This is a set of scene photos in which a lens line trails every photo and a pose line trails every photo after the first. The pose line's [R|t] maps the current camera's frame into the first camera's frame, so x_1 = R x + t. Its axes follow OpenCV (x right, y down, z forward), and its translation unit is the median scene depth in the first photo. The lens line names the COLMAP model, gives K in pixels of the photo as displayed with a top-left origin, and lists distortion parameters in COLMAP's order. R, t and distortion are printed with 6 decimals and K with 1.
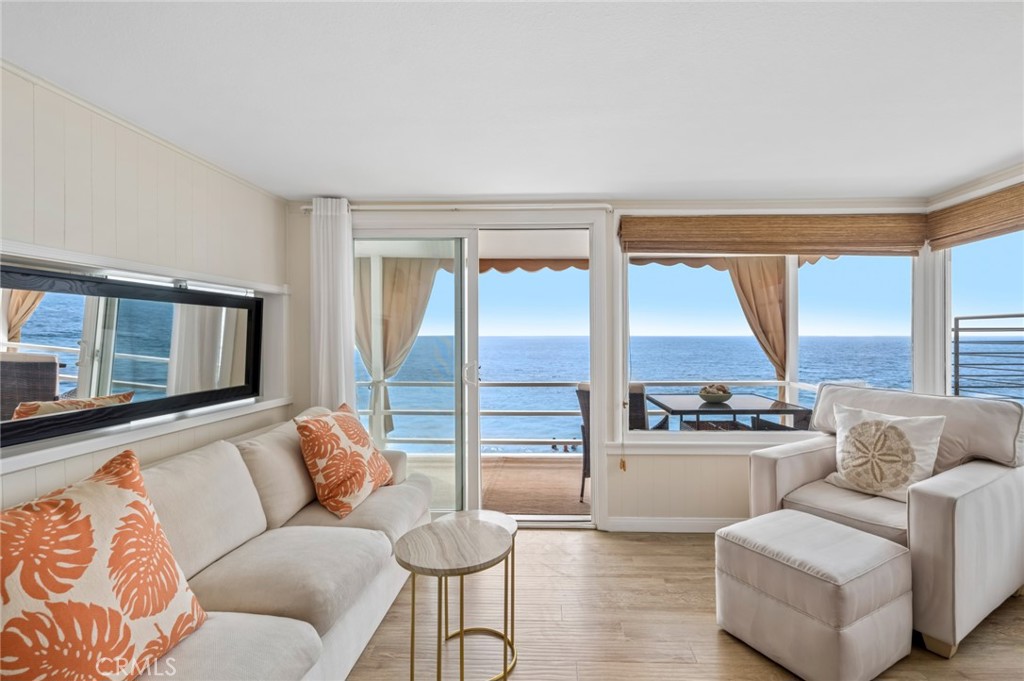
lens RADIAL K [[477.3, 0, 539.0], [0, 477.3, 338.8], [0, 0, 1]] dist [0.001710, 0.000685]
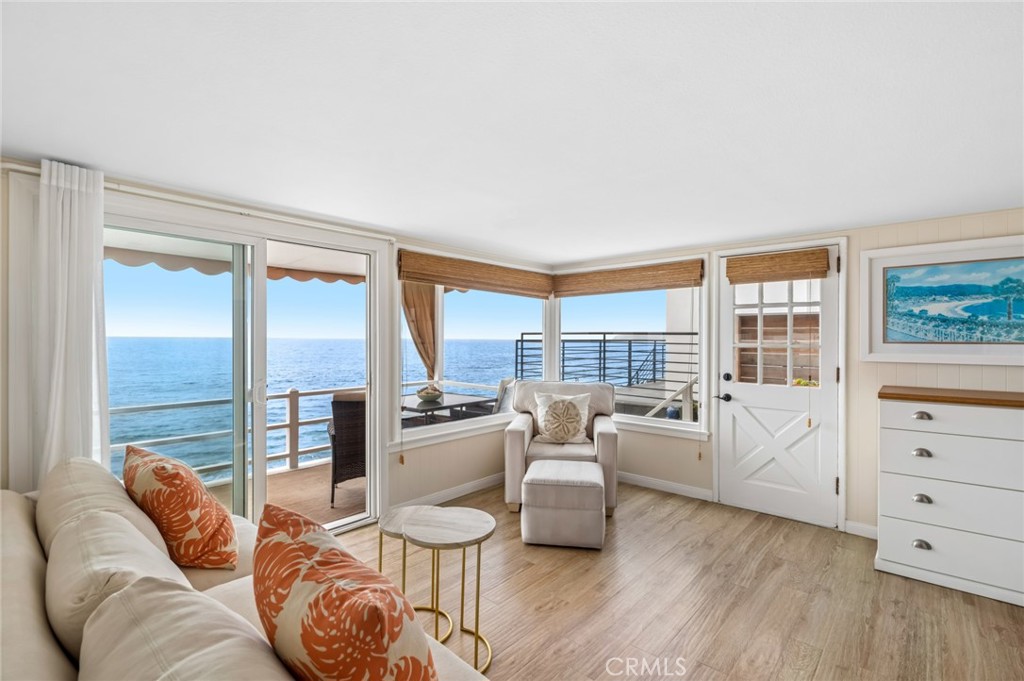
lens RADIAL K [[477.3, 0, 503.9], [0, 477.3, 337.6], [0, 0, 1]] dist [0.001710, 0.000685]
pose [[0.646596, 0.004632, 0.762819, -0.565952], [-0.001418, 0.999987, -0.004871, -0.033155], [-0.762831, 0.002068, 0.646594, 0.041121]]
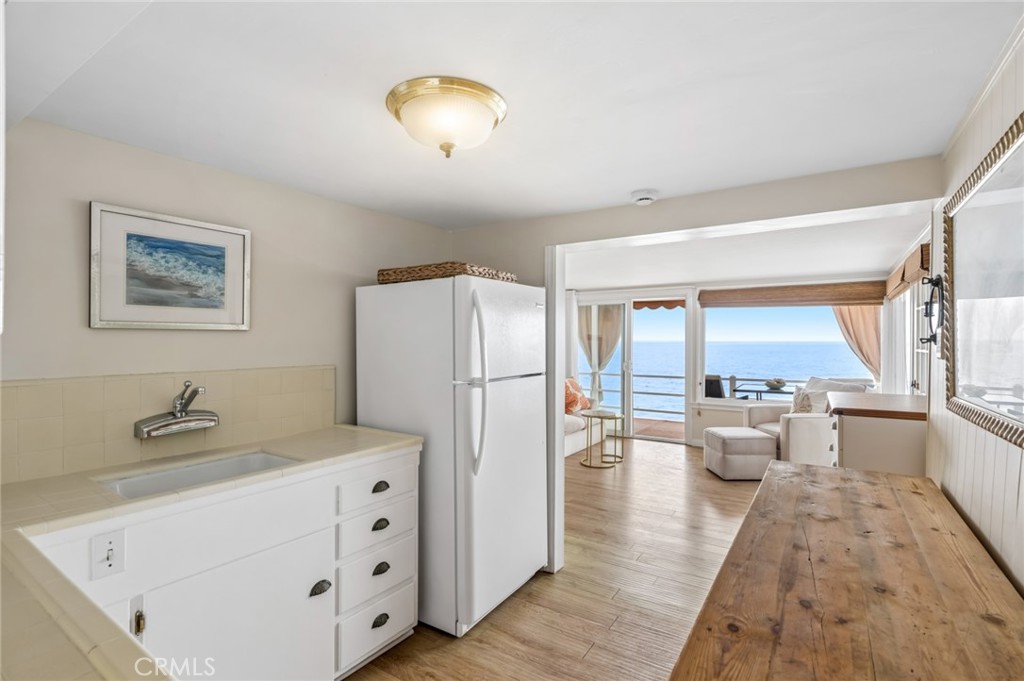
lens RADIAL K [[477.3, 0, 512.0], [0, 477.3, 344.5], [0, 0, 1]] dist [0.001710, 0.000685]
pose [[0.848100, 0.006077, -0.529801, 0.574398], [-0.005543, 0.999981, 0.002597, -0.029392], [0.529807, 0.000734, 0.848118, -1.140881]]
